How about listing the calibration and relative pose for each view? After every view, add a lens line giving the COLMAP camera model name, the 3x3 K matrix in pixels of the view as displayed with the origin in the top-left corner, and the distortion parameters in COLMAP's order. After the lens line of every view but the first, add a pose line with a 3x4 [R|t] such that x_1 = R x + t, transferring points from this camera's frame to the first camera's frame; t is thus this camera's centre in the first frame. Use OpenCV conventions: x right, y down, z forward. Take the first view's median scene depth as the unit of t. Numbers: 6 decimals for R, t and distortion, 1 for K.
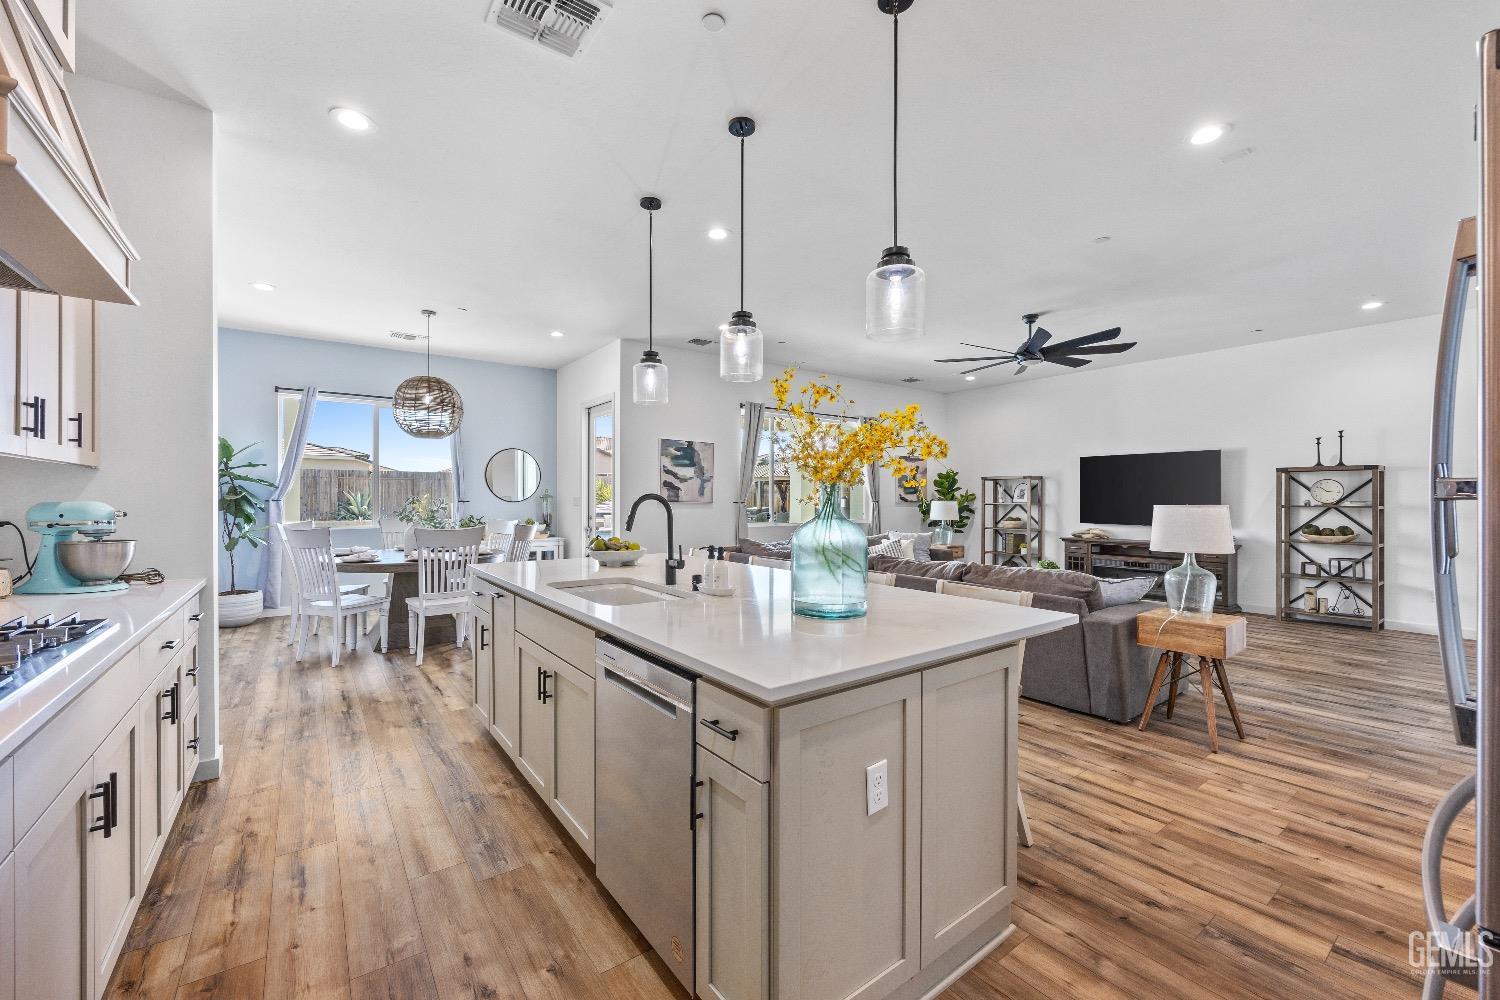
lens RADIAL K [[604.4, 0, 741.6], [0, 604.4, 500.2], [0, 0, 1]] dist [-0.000100, -0.000578]
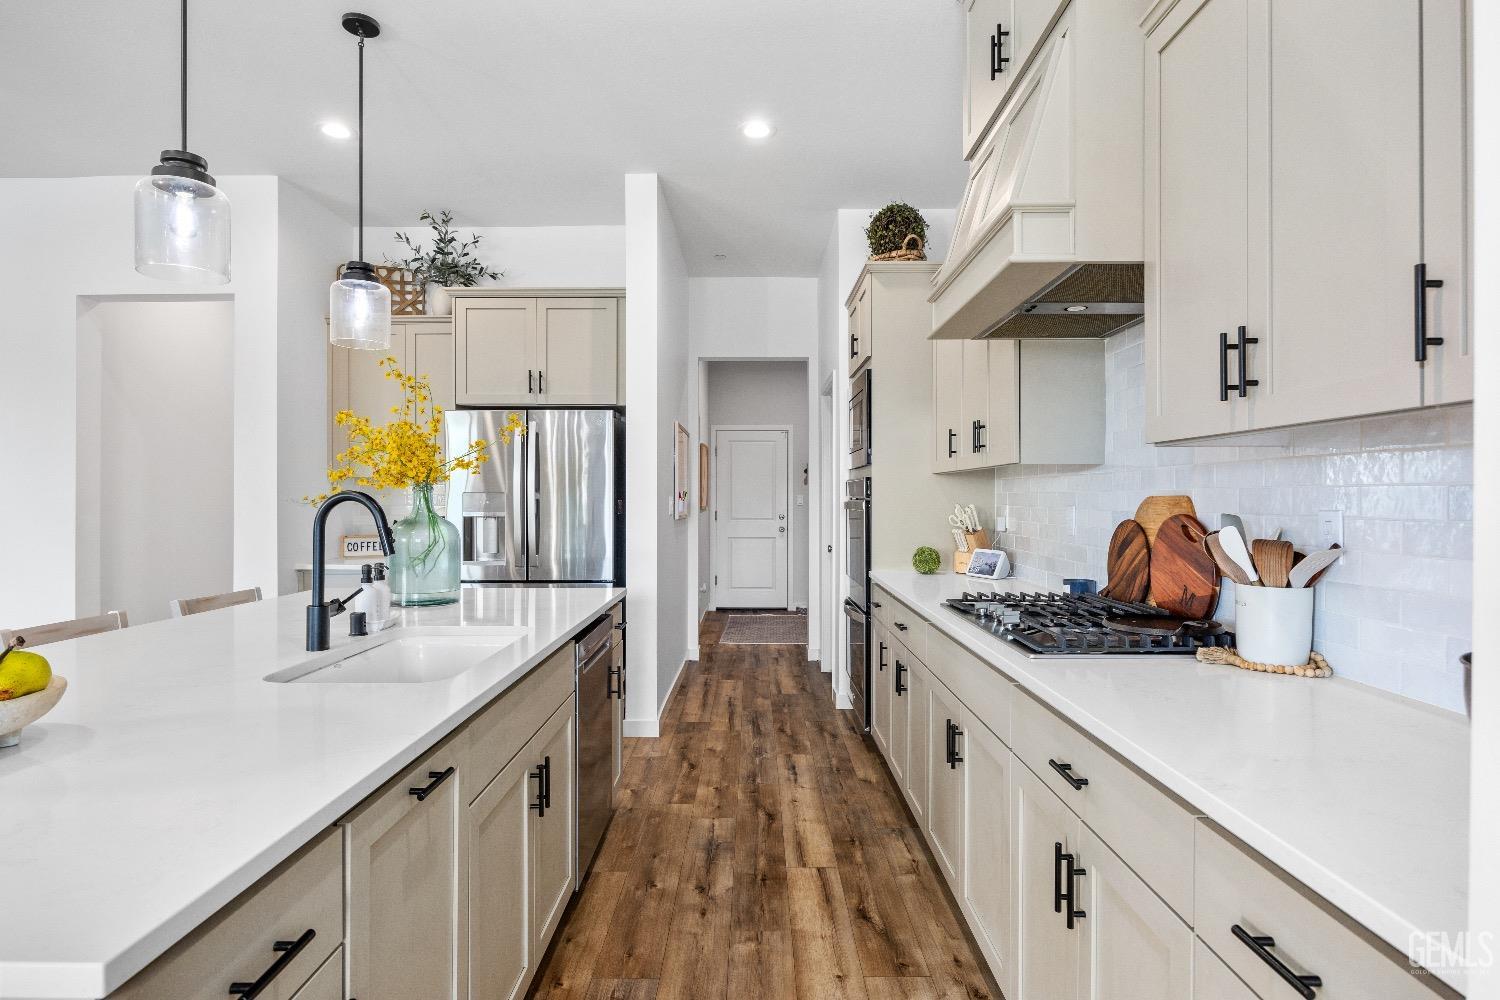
lens RADIAL K [[806.0, 0, 743.0], [0, 806.0, 500.7], [0, 0, 1]] dist [-0.000259, -0.000120]
pose [[-0.800006, -0.005054, 0.599970, -0.380791], [-0.002291, 0.999983, 0.005370, -0.003026], [-0.599987, 0.002921, -0.800004, 0.582045]]
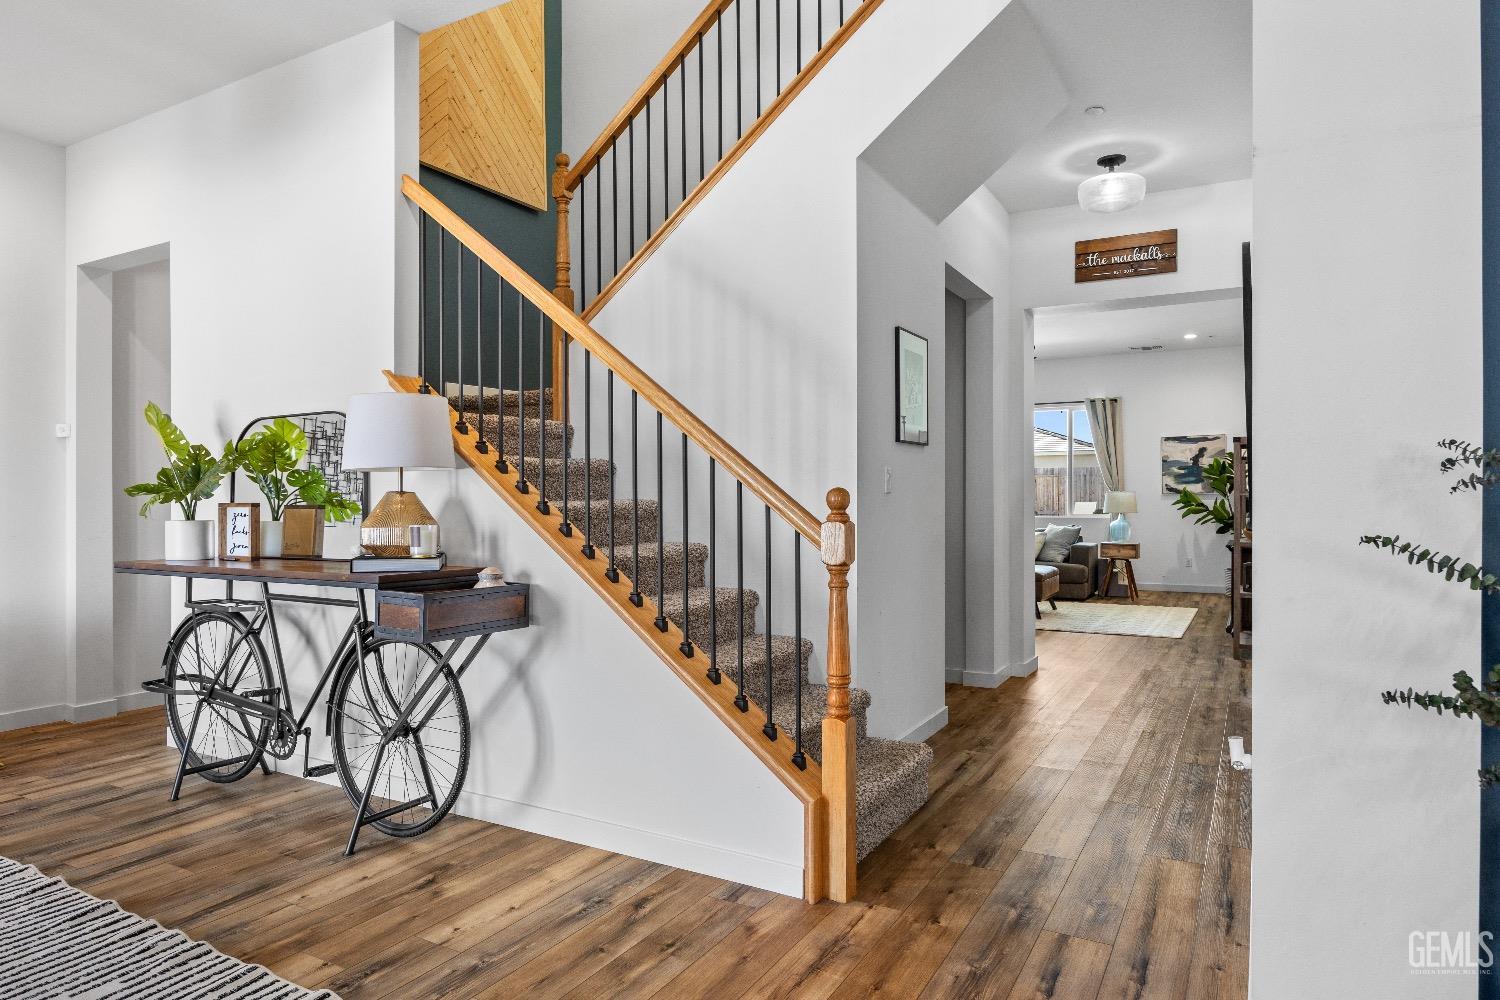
lens RADIAL K [[905.9, 0, 751.4], [0, 905.9, 503.9], [0, 0, 1]] dist [-0.012799, 0.002872]
pose [[0.417366, -0.000360, -0.908738, 1.707182], [0.001269, 0.999999, 0.000186, 0.023752], [0.908737, -0.001231, 0.417366, -0.026635]]
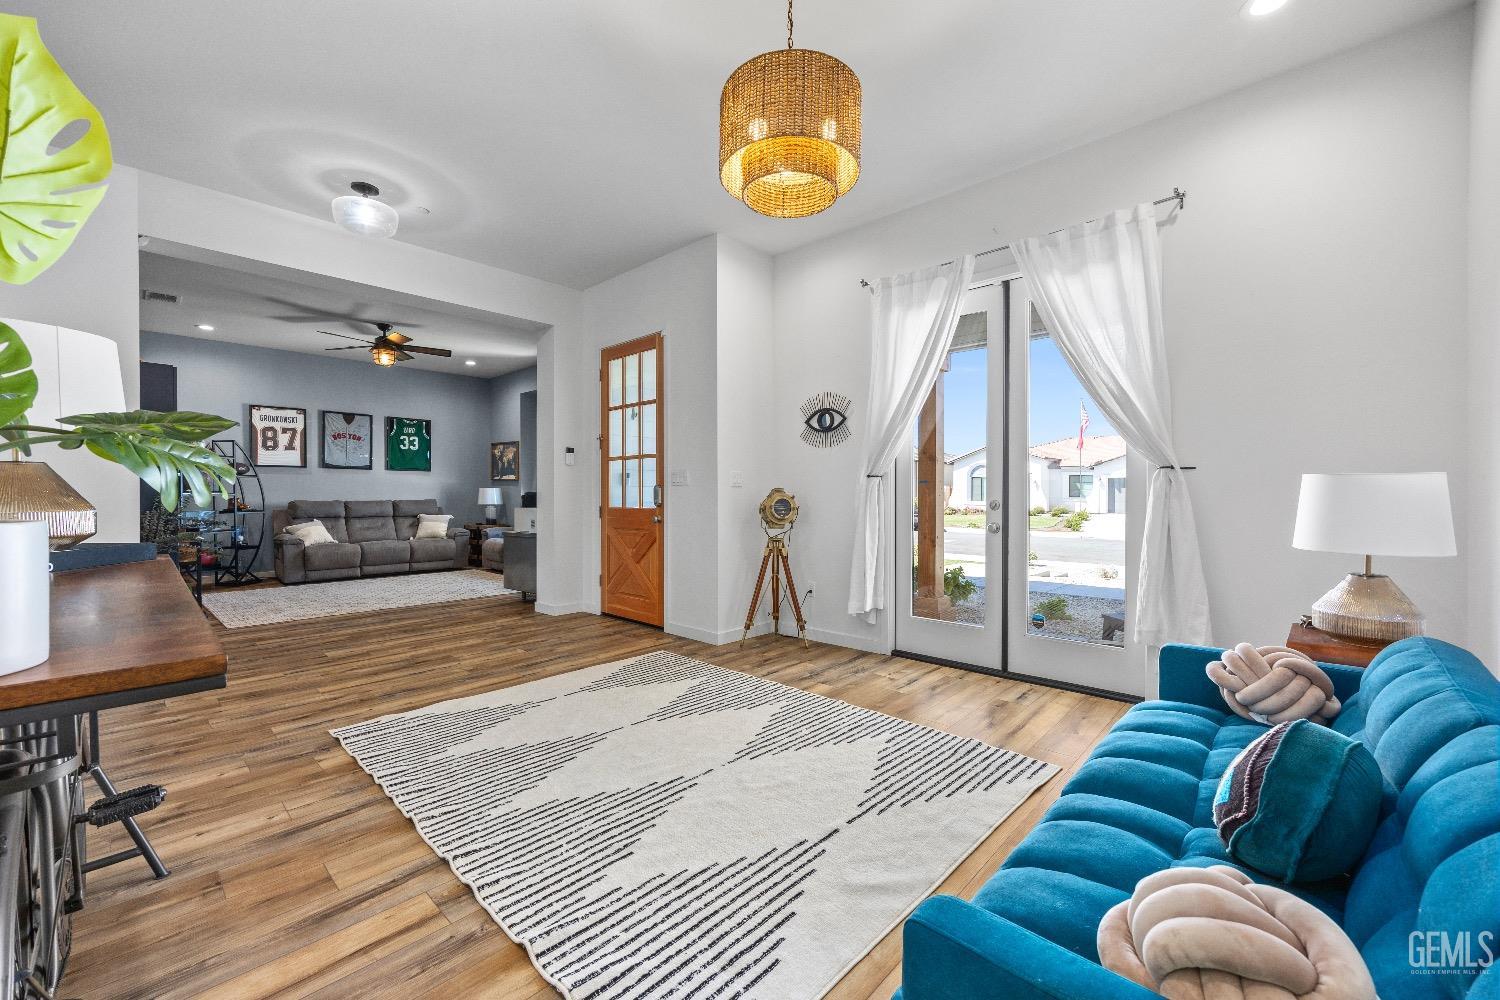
lens RADIAL K [[599.8, 0, 747.6], [0, 599.8, 500.2], [0, 0, 1]] dist [-0.000717, -0.000020]
pose [[-0.186681, -0.009471, 0.982375, 0.858549], [0.000450, 0.999953, 0.009726, 0.030298], [-0.982420, 0.002258, -0.186668, -0.238687]]
